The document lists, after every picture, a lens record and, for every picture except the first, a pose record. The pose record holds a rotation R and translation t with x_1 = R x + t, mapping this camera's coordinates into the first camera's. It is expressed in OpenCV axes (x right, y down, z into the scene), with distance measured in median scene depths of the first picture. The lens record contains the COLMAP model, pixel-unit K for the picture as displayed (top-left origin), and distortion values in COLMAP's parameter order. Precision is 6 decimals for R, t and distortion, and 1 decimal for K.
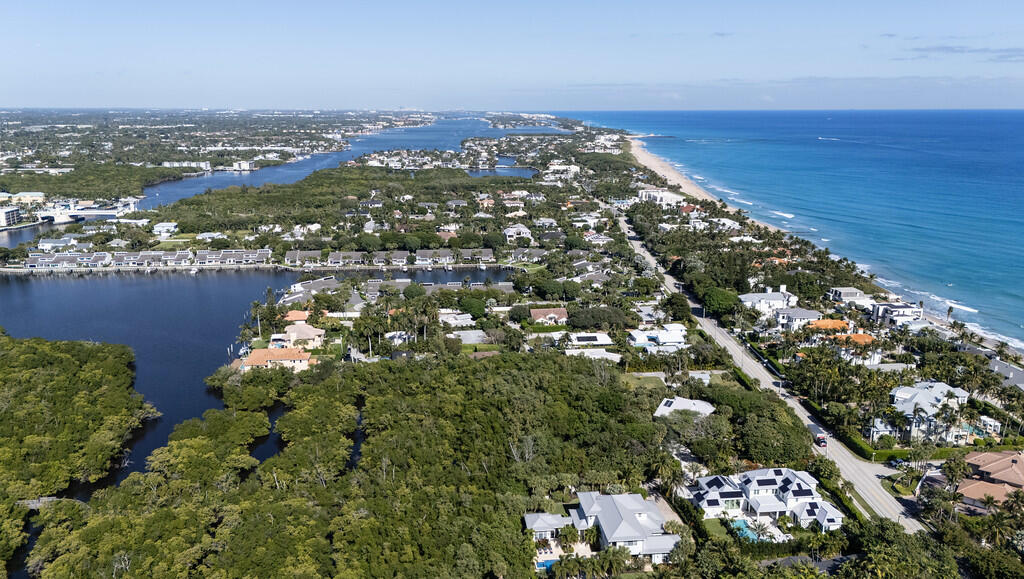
lens RADIAL K [[871.2, 0, 512.0], [0, 871.2, 289.5], [0, 0, 1]] dist [0.057728, -0.002259]
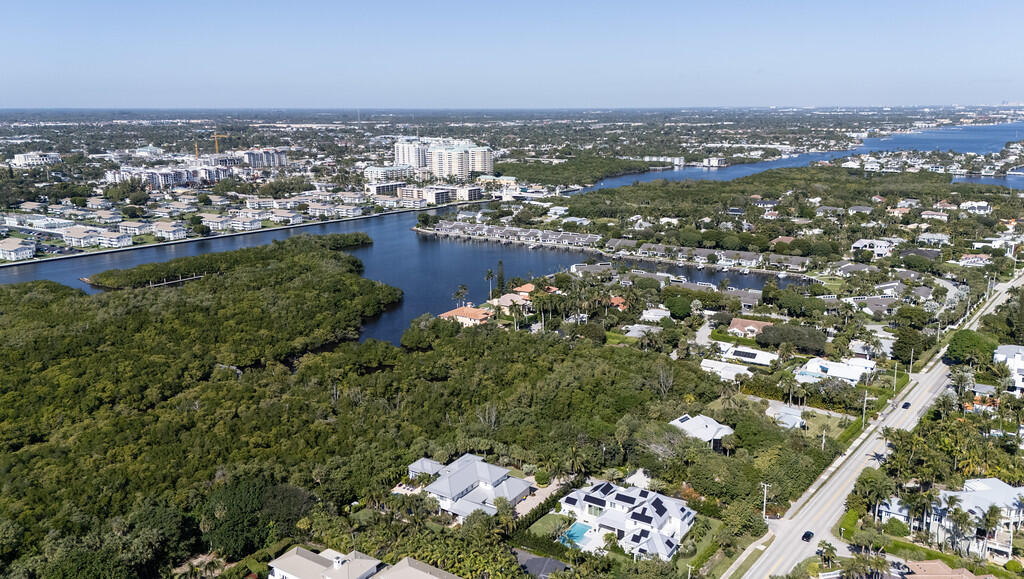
lens RADIAL K [[871.2, 0, 512.0], [0, 871.2, 289.5], [0, 0, 1]] dist [0.057728, -0.002259]
pose [[0.730205, 0.140331, -0.668661, 0.291143], [-0.136263, 0.988930, 0.058741, -0.019505], [0.669502, 0.048221, 0.741244, 0.060470]]
